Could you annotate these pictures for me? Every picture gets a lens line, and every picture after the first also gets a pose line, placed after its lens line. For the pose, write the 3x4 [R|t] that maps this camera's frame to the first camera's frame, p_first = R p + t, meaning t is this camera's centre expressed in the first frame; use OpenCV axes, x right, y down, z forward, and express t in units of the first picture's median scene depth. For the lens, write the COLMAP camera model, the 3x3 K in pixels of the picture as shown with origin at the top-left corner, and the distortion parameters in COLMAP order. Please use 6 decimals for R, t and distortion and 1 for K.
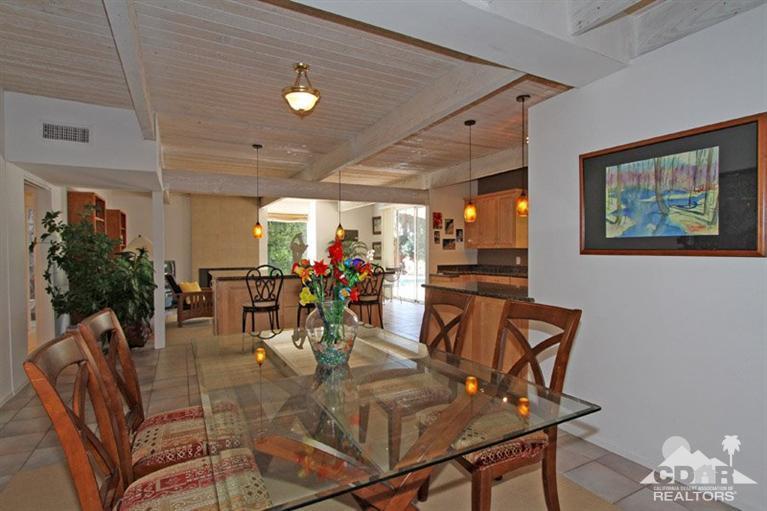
lens RADIAL K [[384.7, 0, 391.9], [0, 384.7, 261.1], [0, 0, 1]] dist [-0.019316, 0.000311]
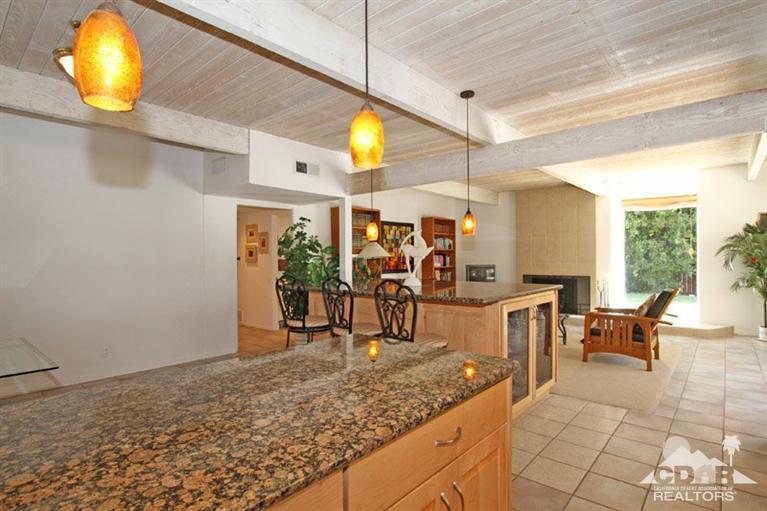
lens RADIAL K [[399.9, 0, 391.6], [0, 399.9, 259.6], [0, 0, 1]] dist [-0.014306, 0.001444]
pose [[0.362015, 0.005993, -0.932153, 0.431071], [-0.018369, 0.999831, -0.000706, -0.019347], [0.931991, 0.017379, 0.362064, 0.741645]]
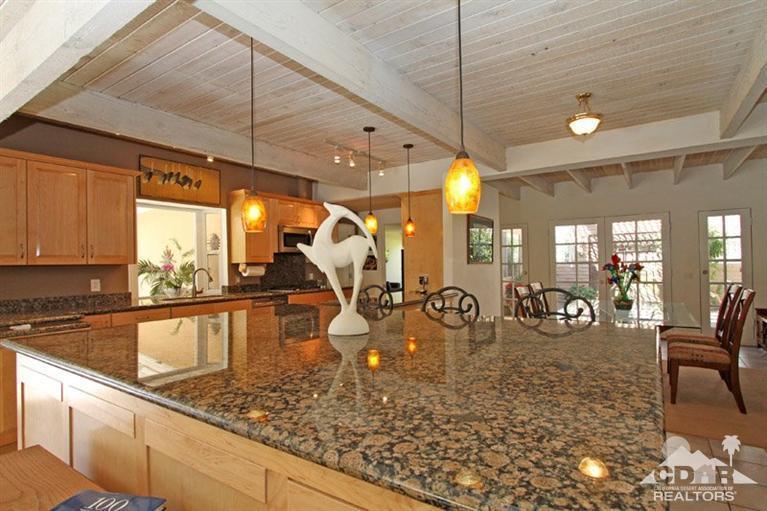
lens RADIAL K [[399.9, 0, 391.6], [0, 399.9, 259.6], [0, 0, 1]] dist [-0.014306, 0.001444]
pose [[-0.471991, 0.020263, 0.881371, -0.565835], [0.042370, 0.999102, -0.000280, -0.029085], [-0.880585, 0.037211, -0.472425, 1.179049]]
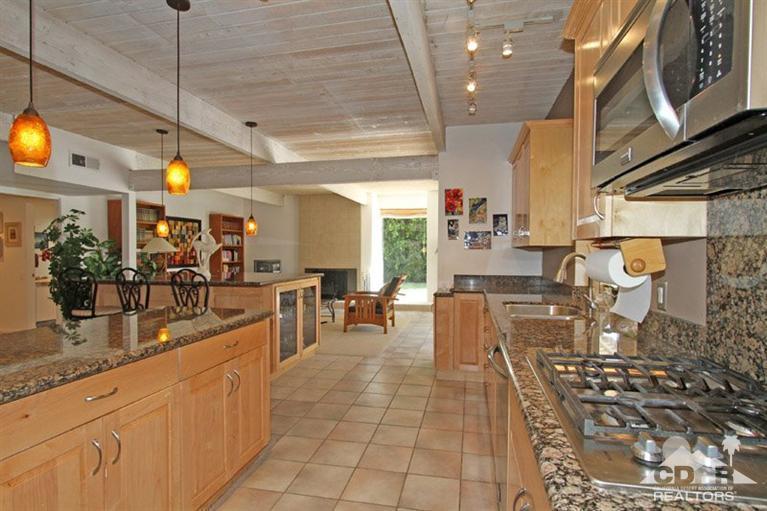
lens RADIAL K [[399.9, 0, 391.6], [0, 399.9, 259.6], [0, 0, 1]] dist [-0.014306, 0.001444]
pose [[0.769807, 0.014872, -0.638104, 0.632265], [-0.020531, 0.999788, -0.001467, -0.015574], [0.637947, 0.014230, 0.769949, 0.636417]]
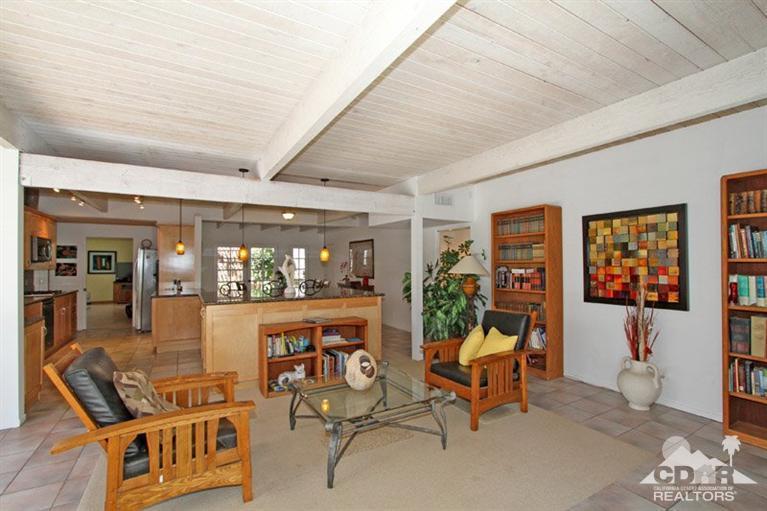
lens RADIAL K [[356.8, 0, 390.8], [0, 356.8, 258.9], [0, 0, 1]] dist [-0.019061, -0.000102]
pose [[-0.999330, 0.005264, -0.036210, -0.507678], [0.004777, 0.999897, 0.013543, -0.078669], [0.036277, 0.013361, -0.999252, 2.057924]]
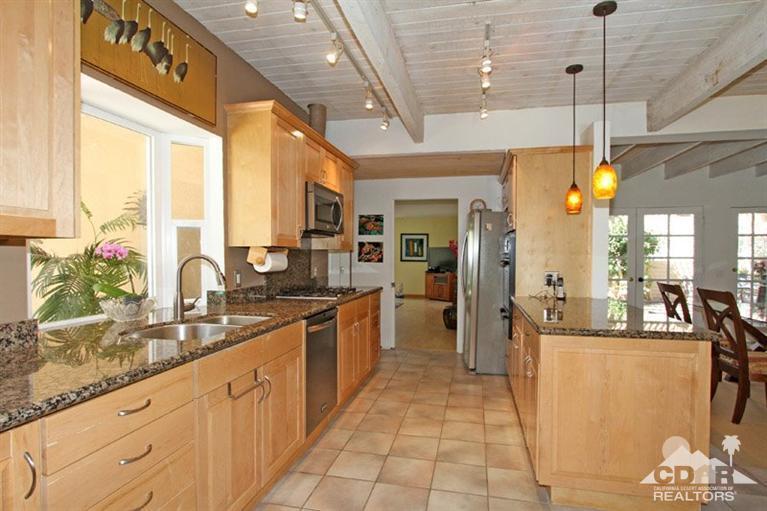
lens RADIAL K [[399.9, 0, 391.6], [0, 399.9, 259.6], [0, 0, 1]] dist [-0.014306, 0.001444]
pose [[-0.761784, -0.010571, 0.647744, 0.057274], [0.013218, 0.999405, 0.031855, -0.034001], [-0.647696, 0.032828, -0.761192, 1.323910]]
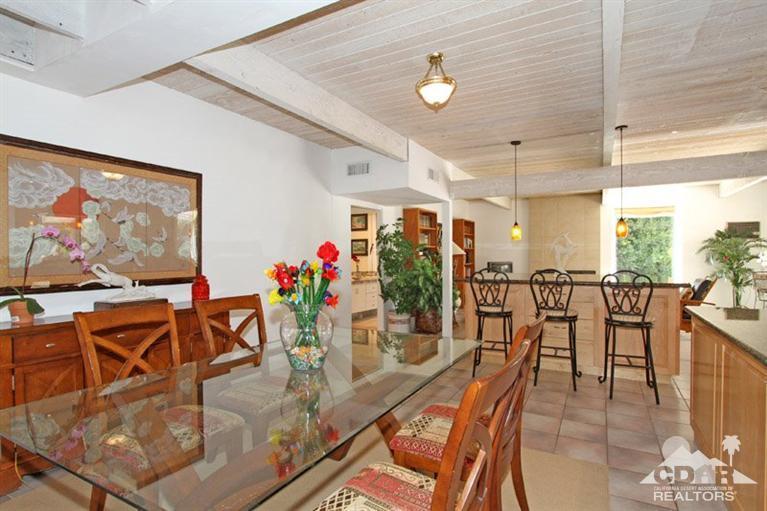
lens RADIAL K [[395.0, 0, 393.5], [0, 395.0, 257.1], [0, 0, 1]] dist [-0.000044, -0.012186]
pose [[0.551208, 0.002955, -0.834363, 0.293101], [-0.018294, 0.999796, -0.008544, -0.003276], [0.834167, 0.019974, 0.551149, 0.218561]]
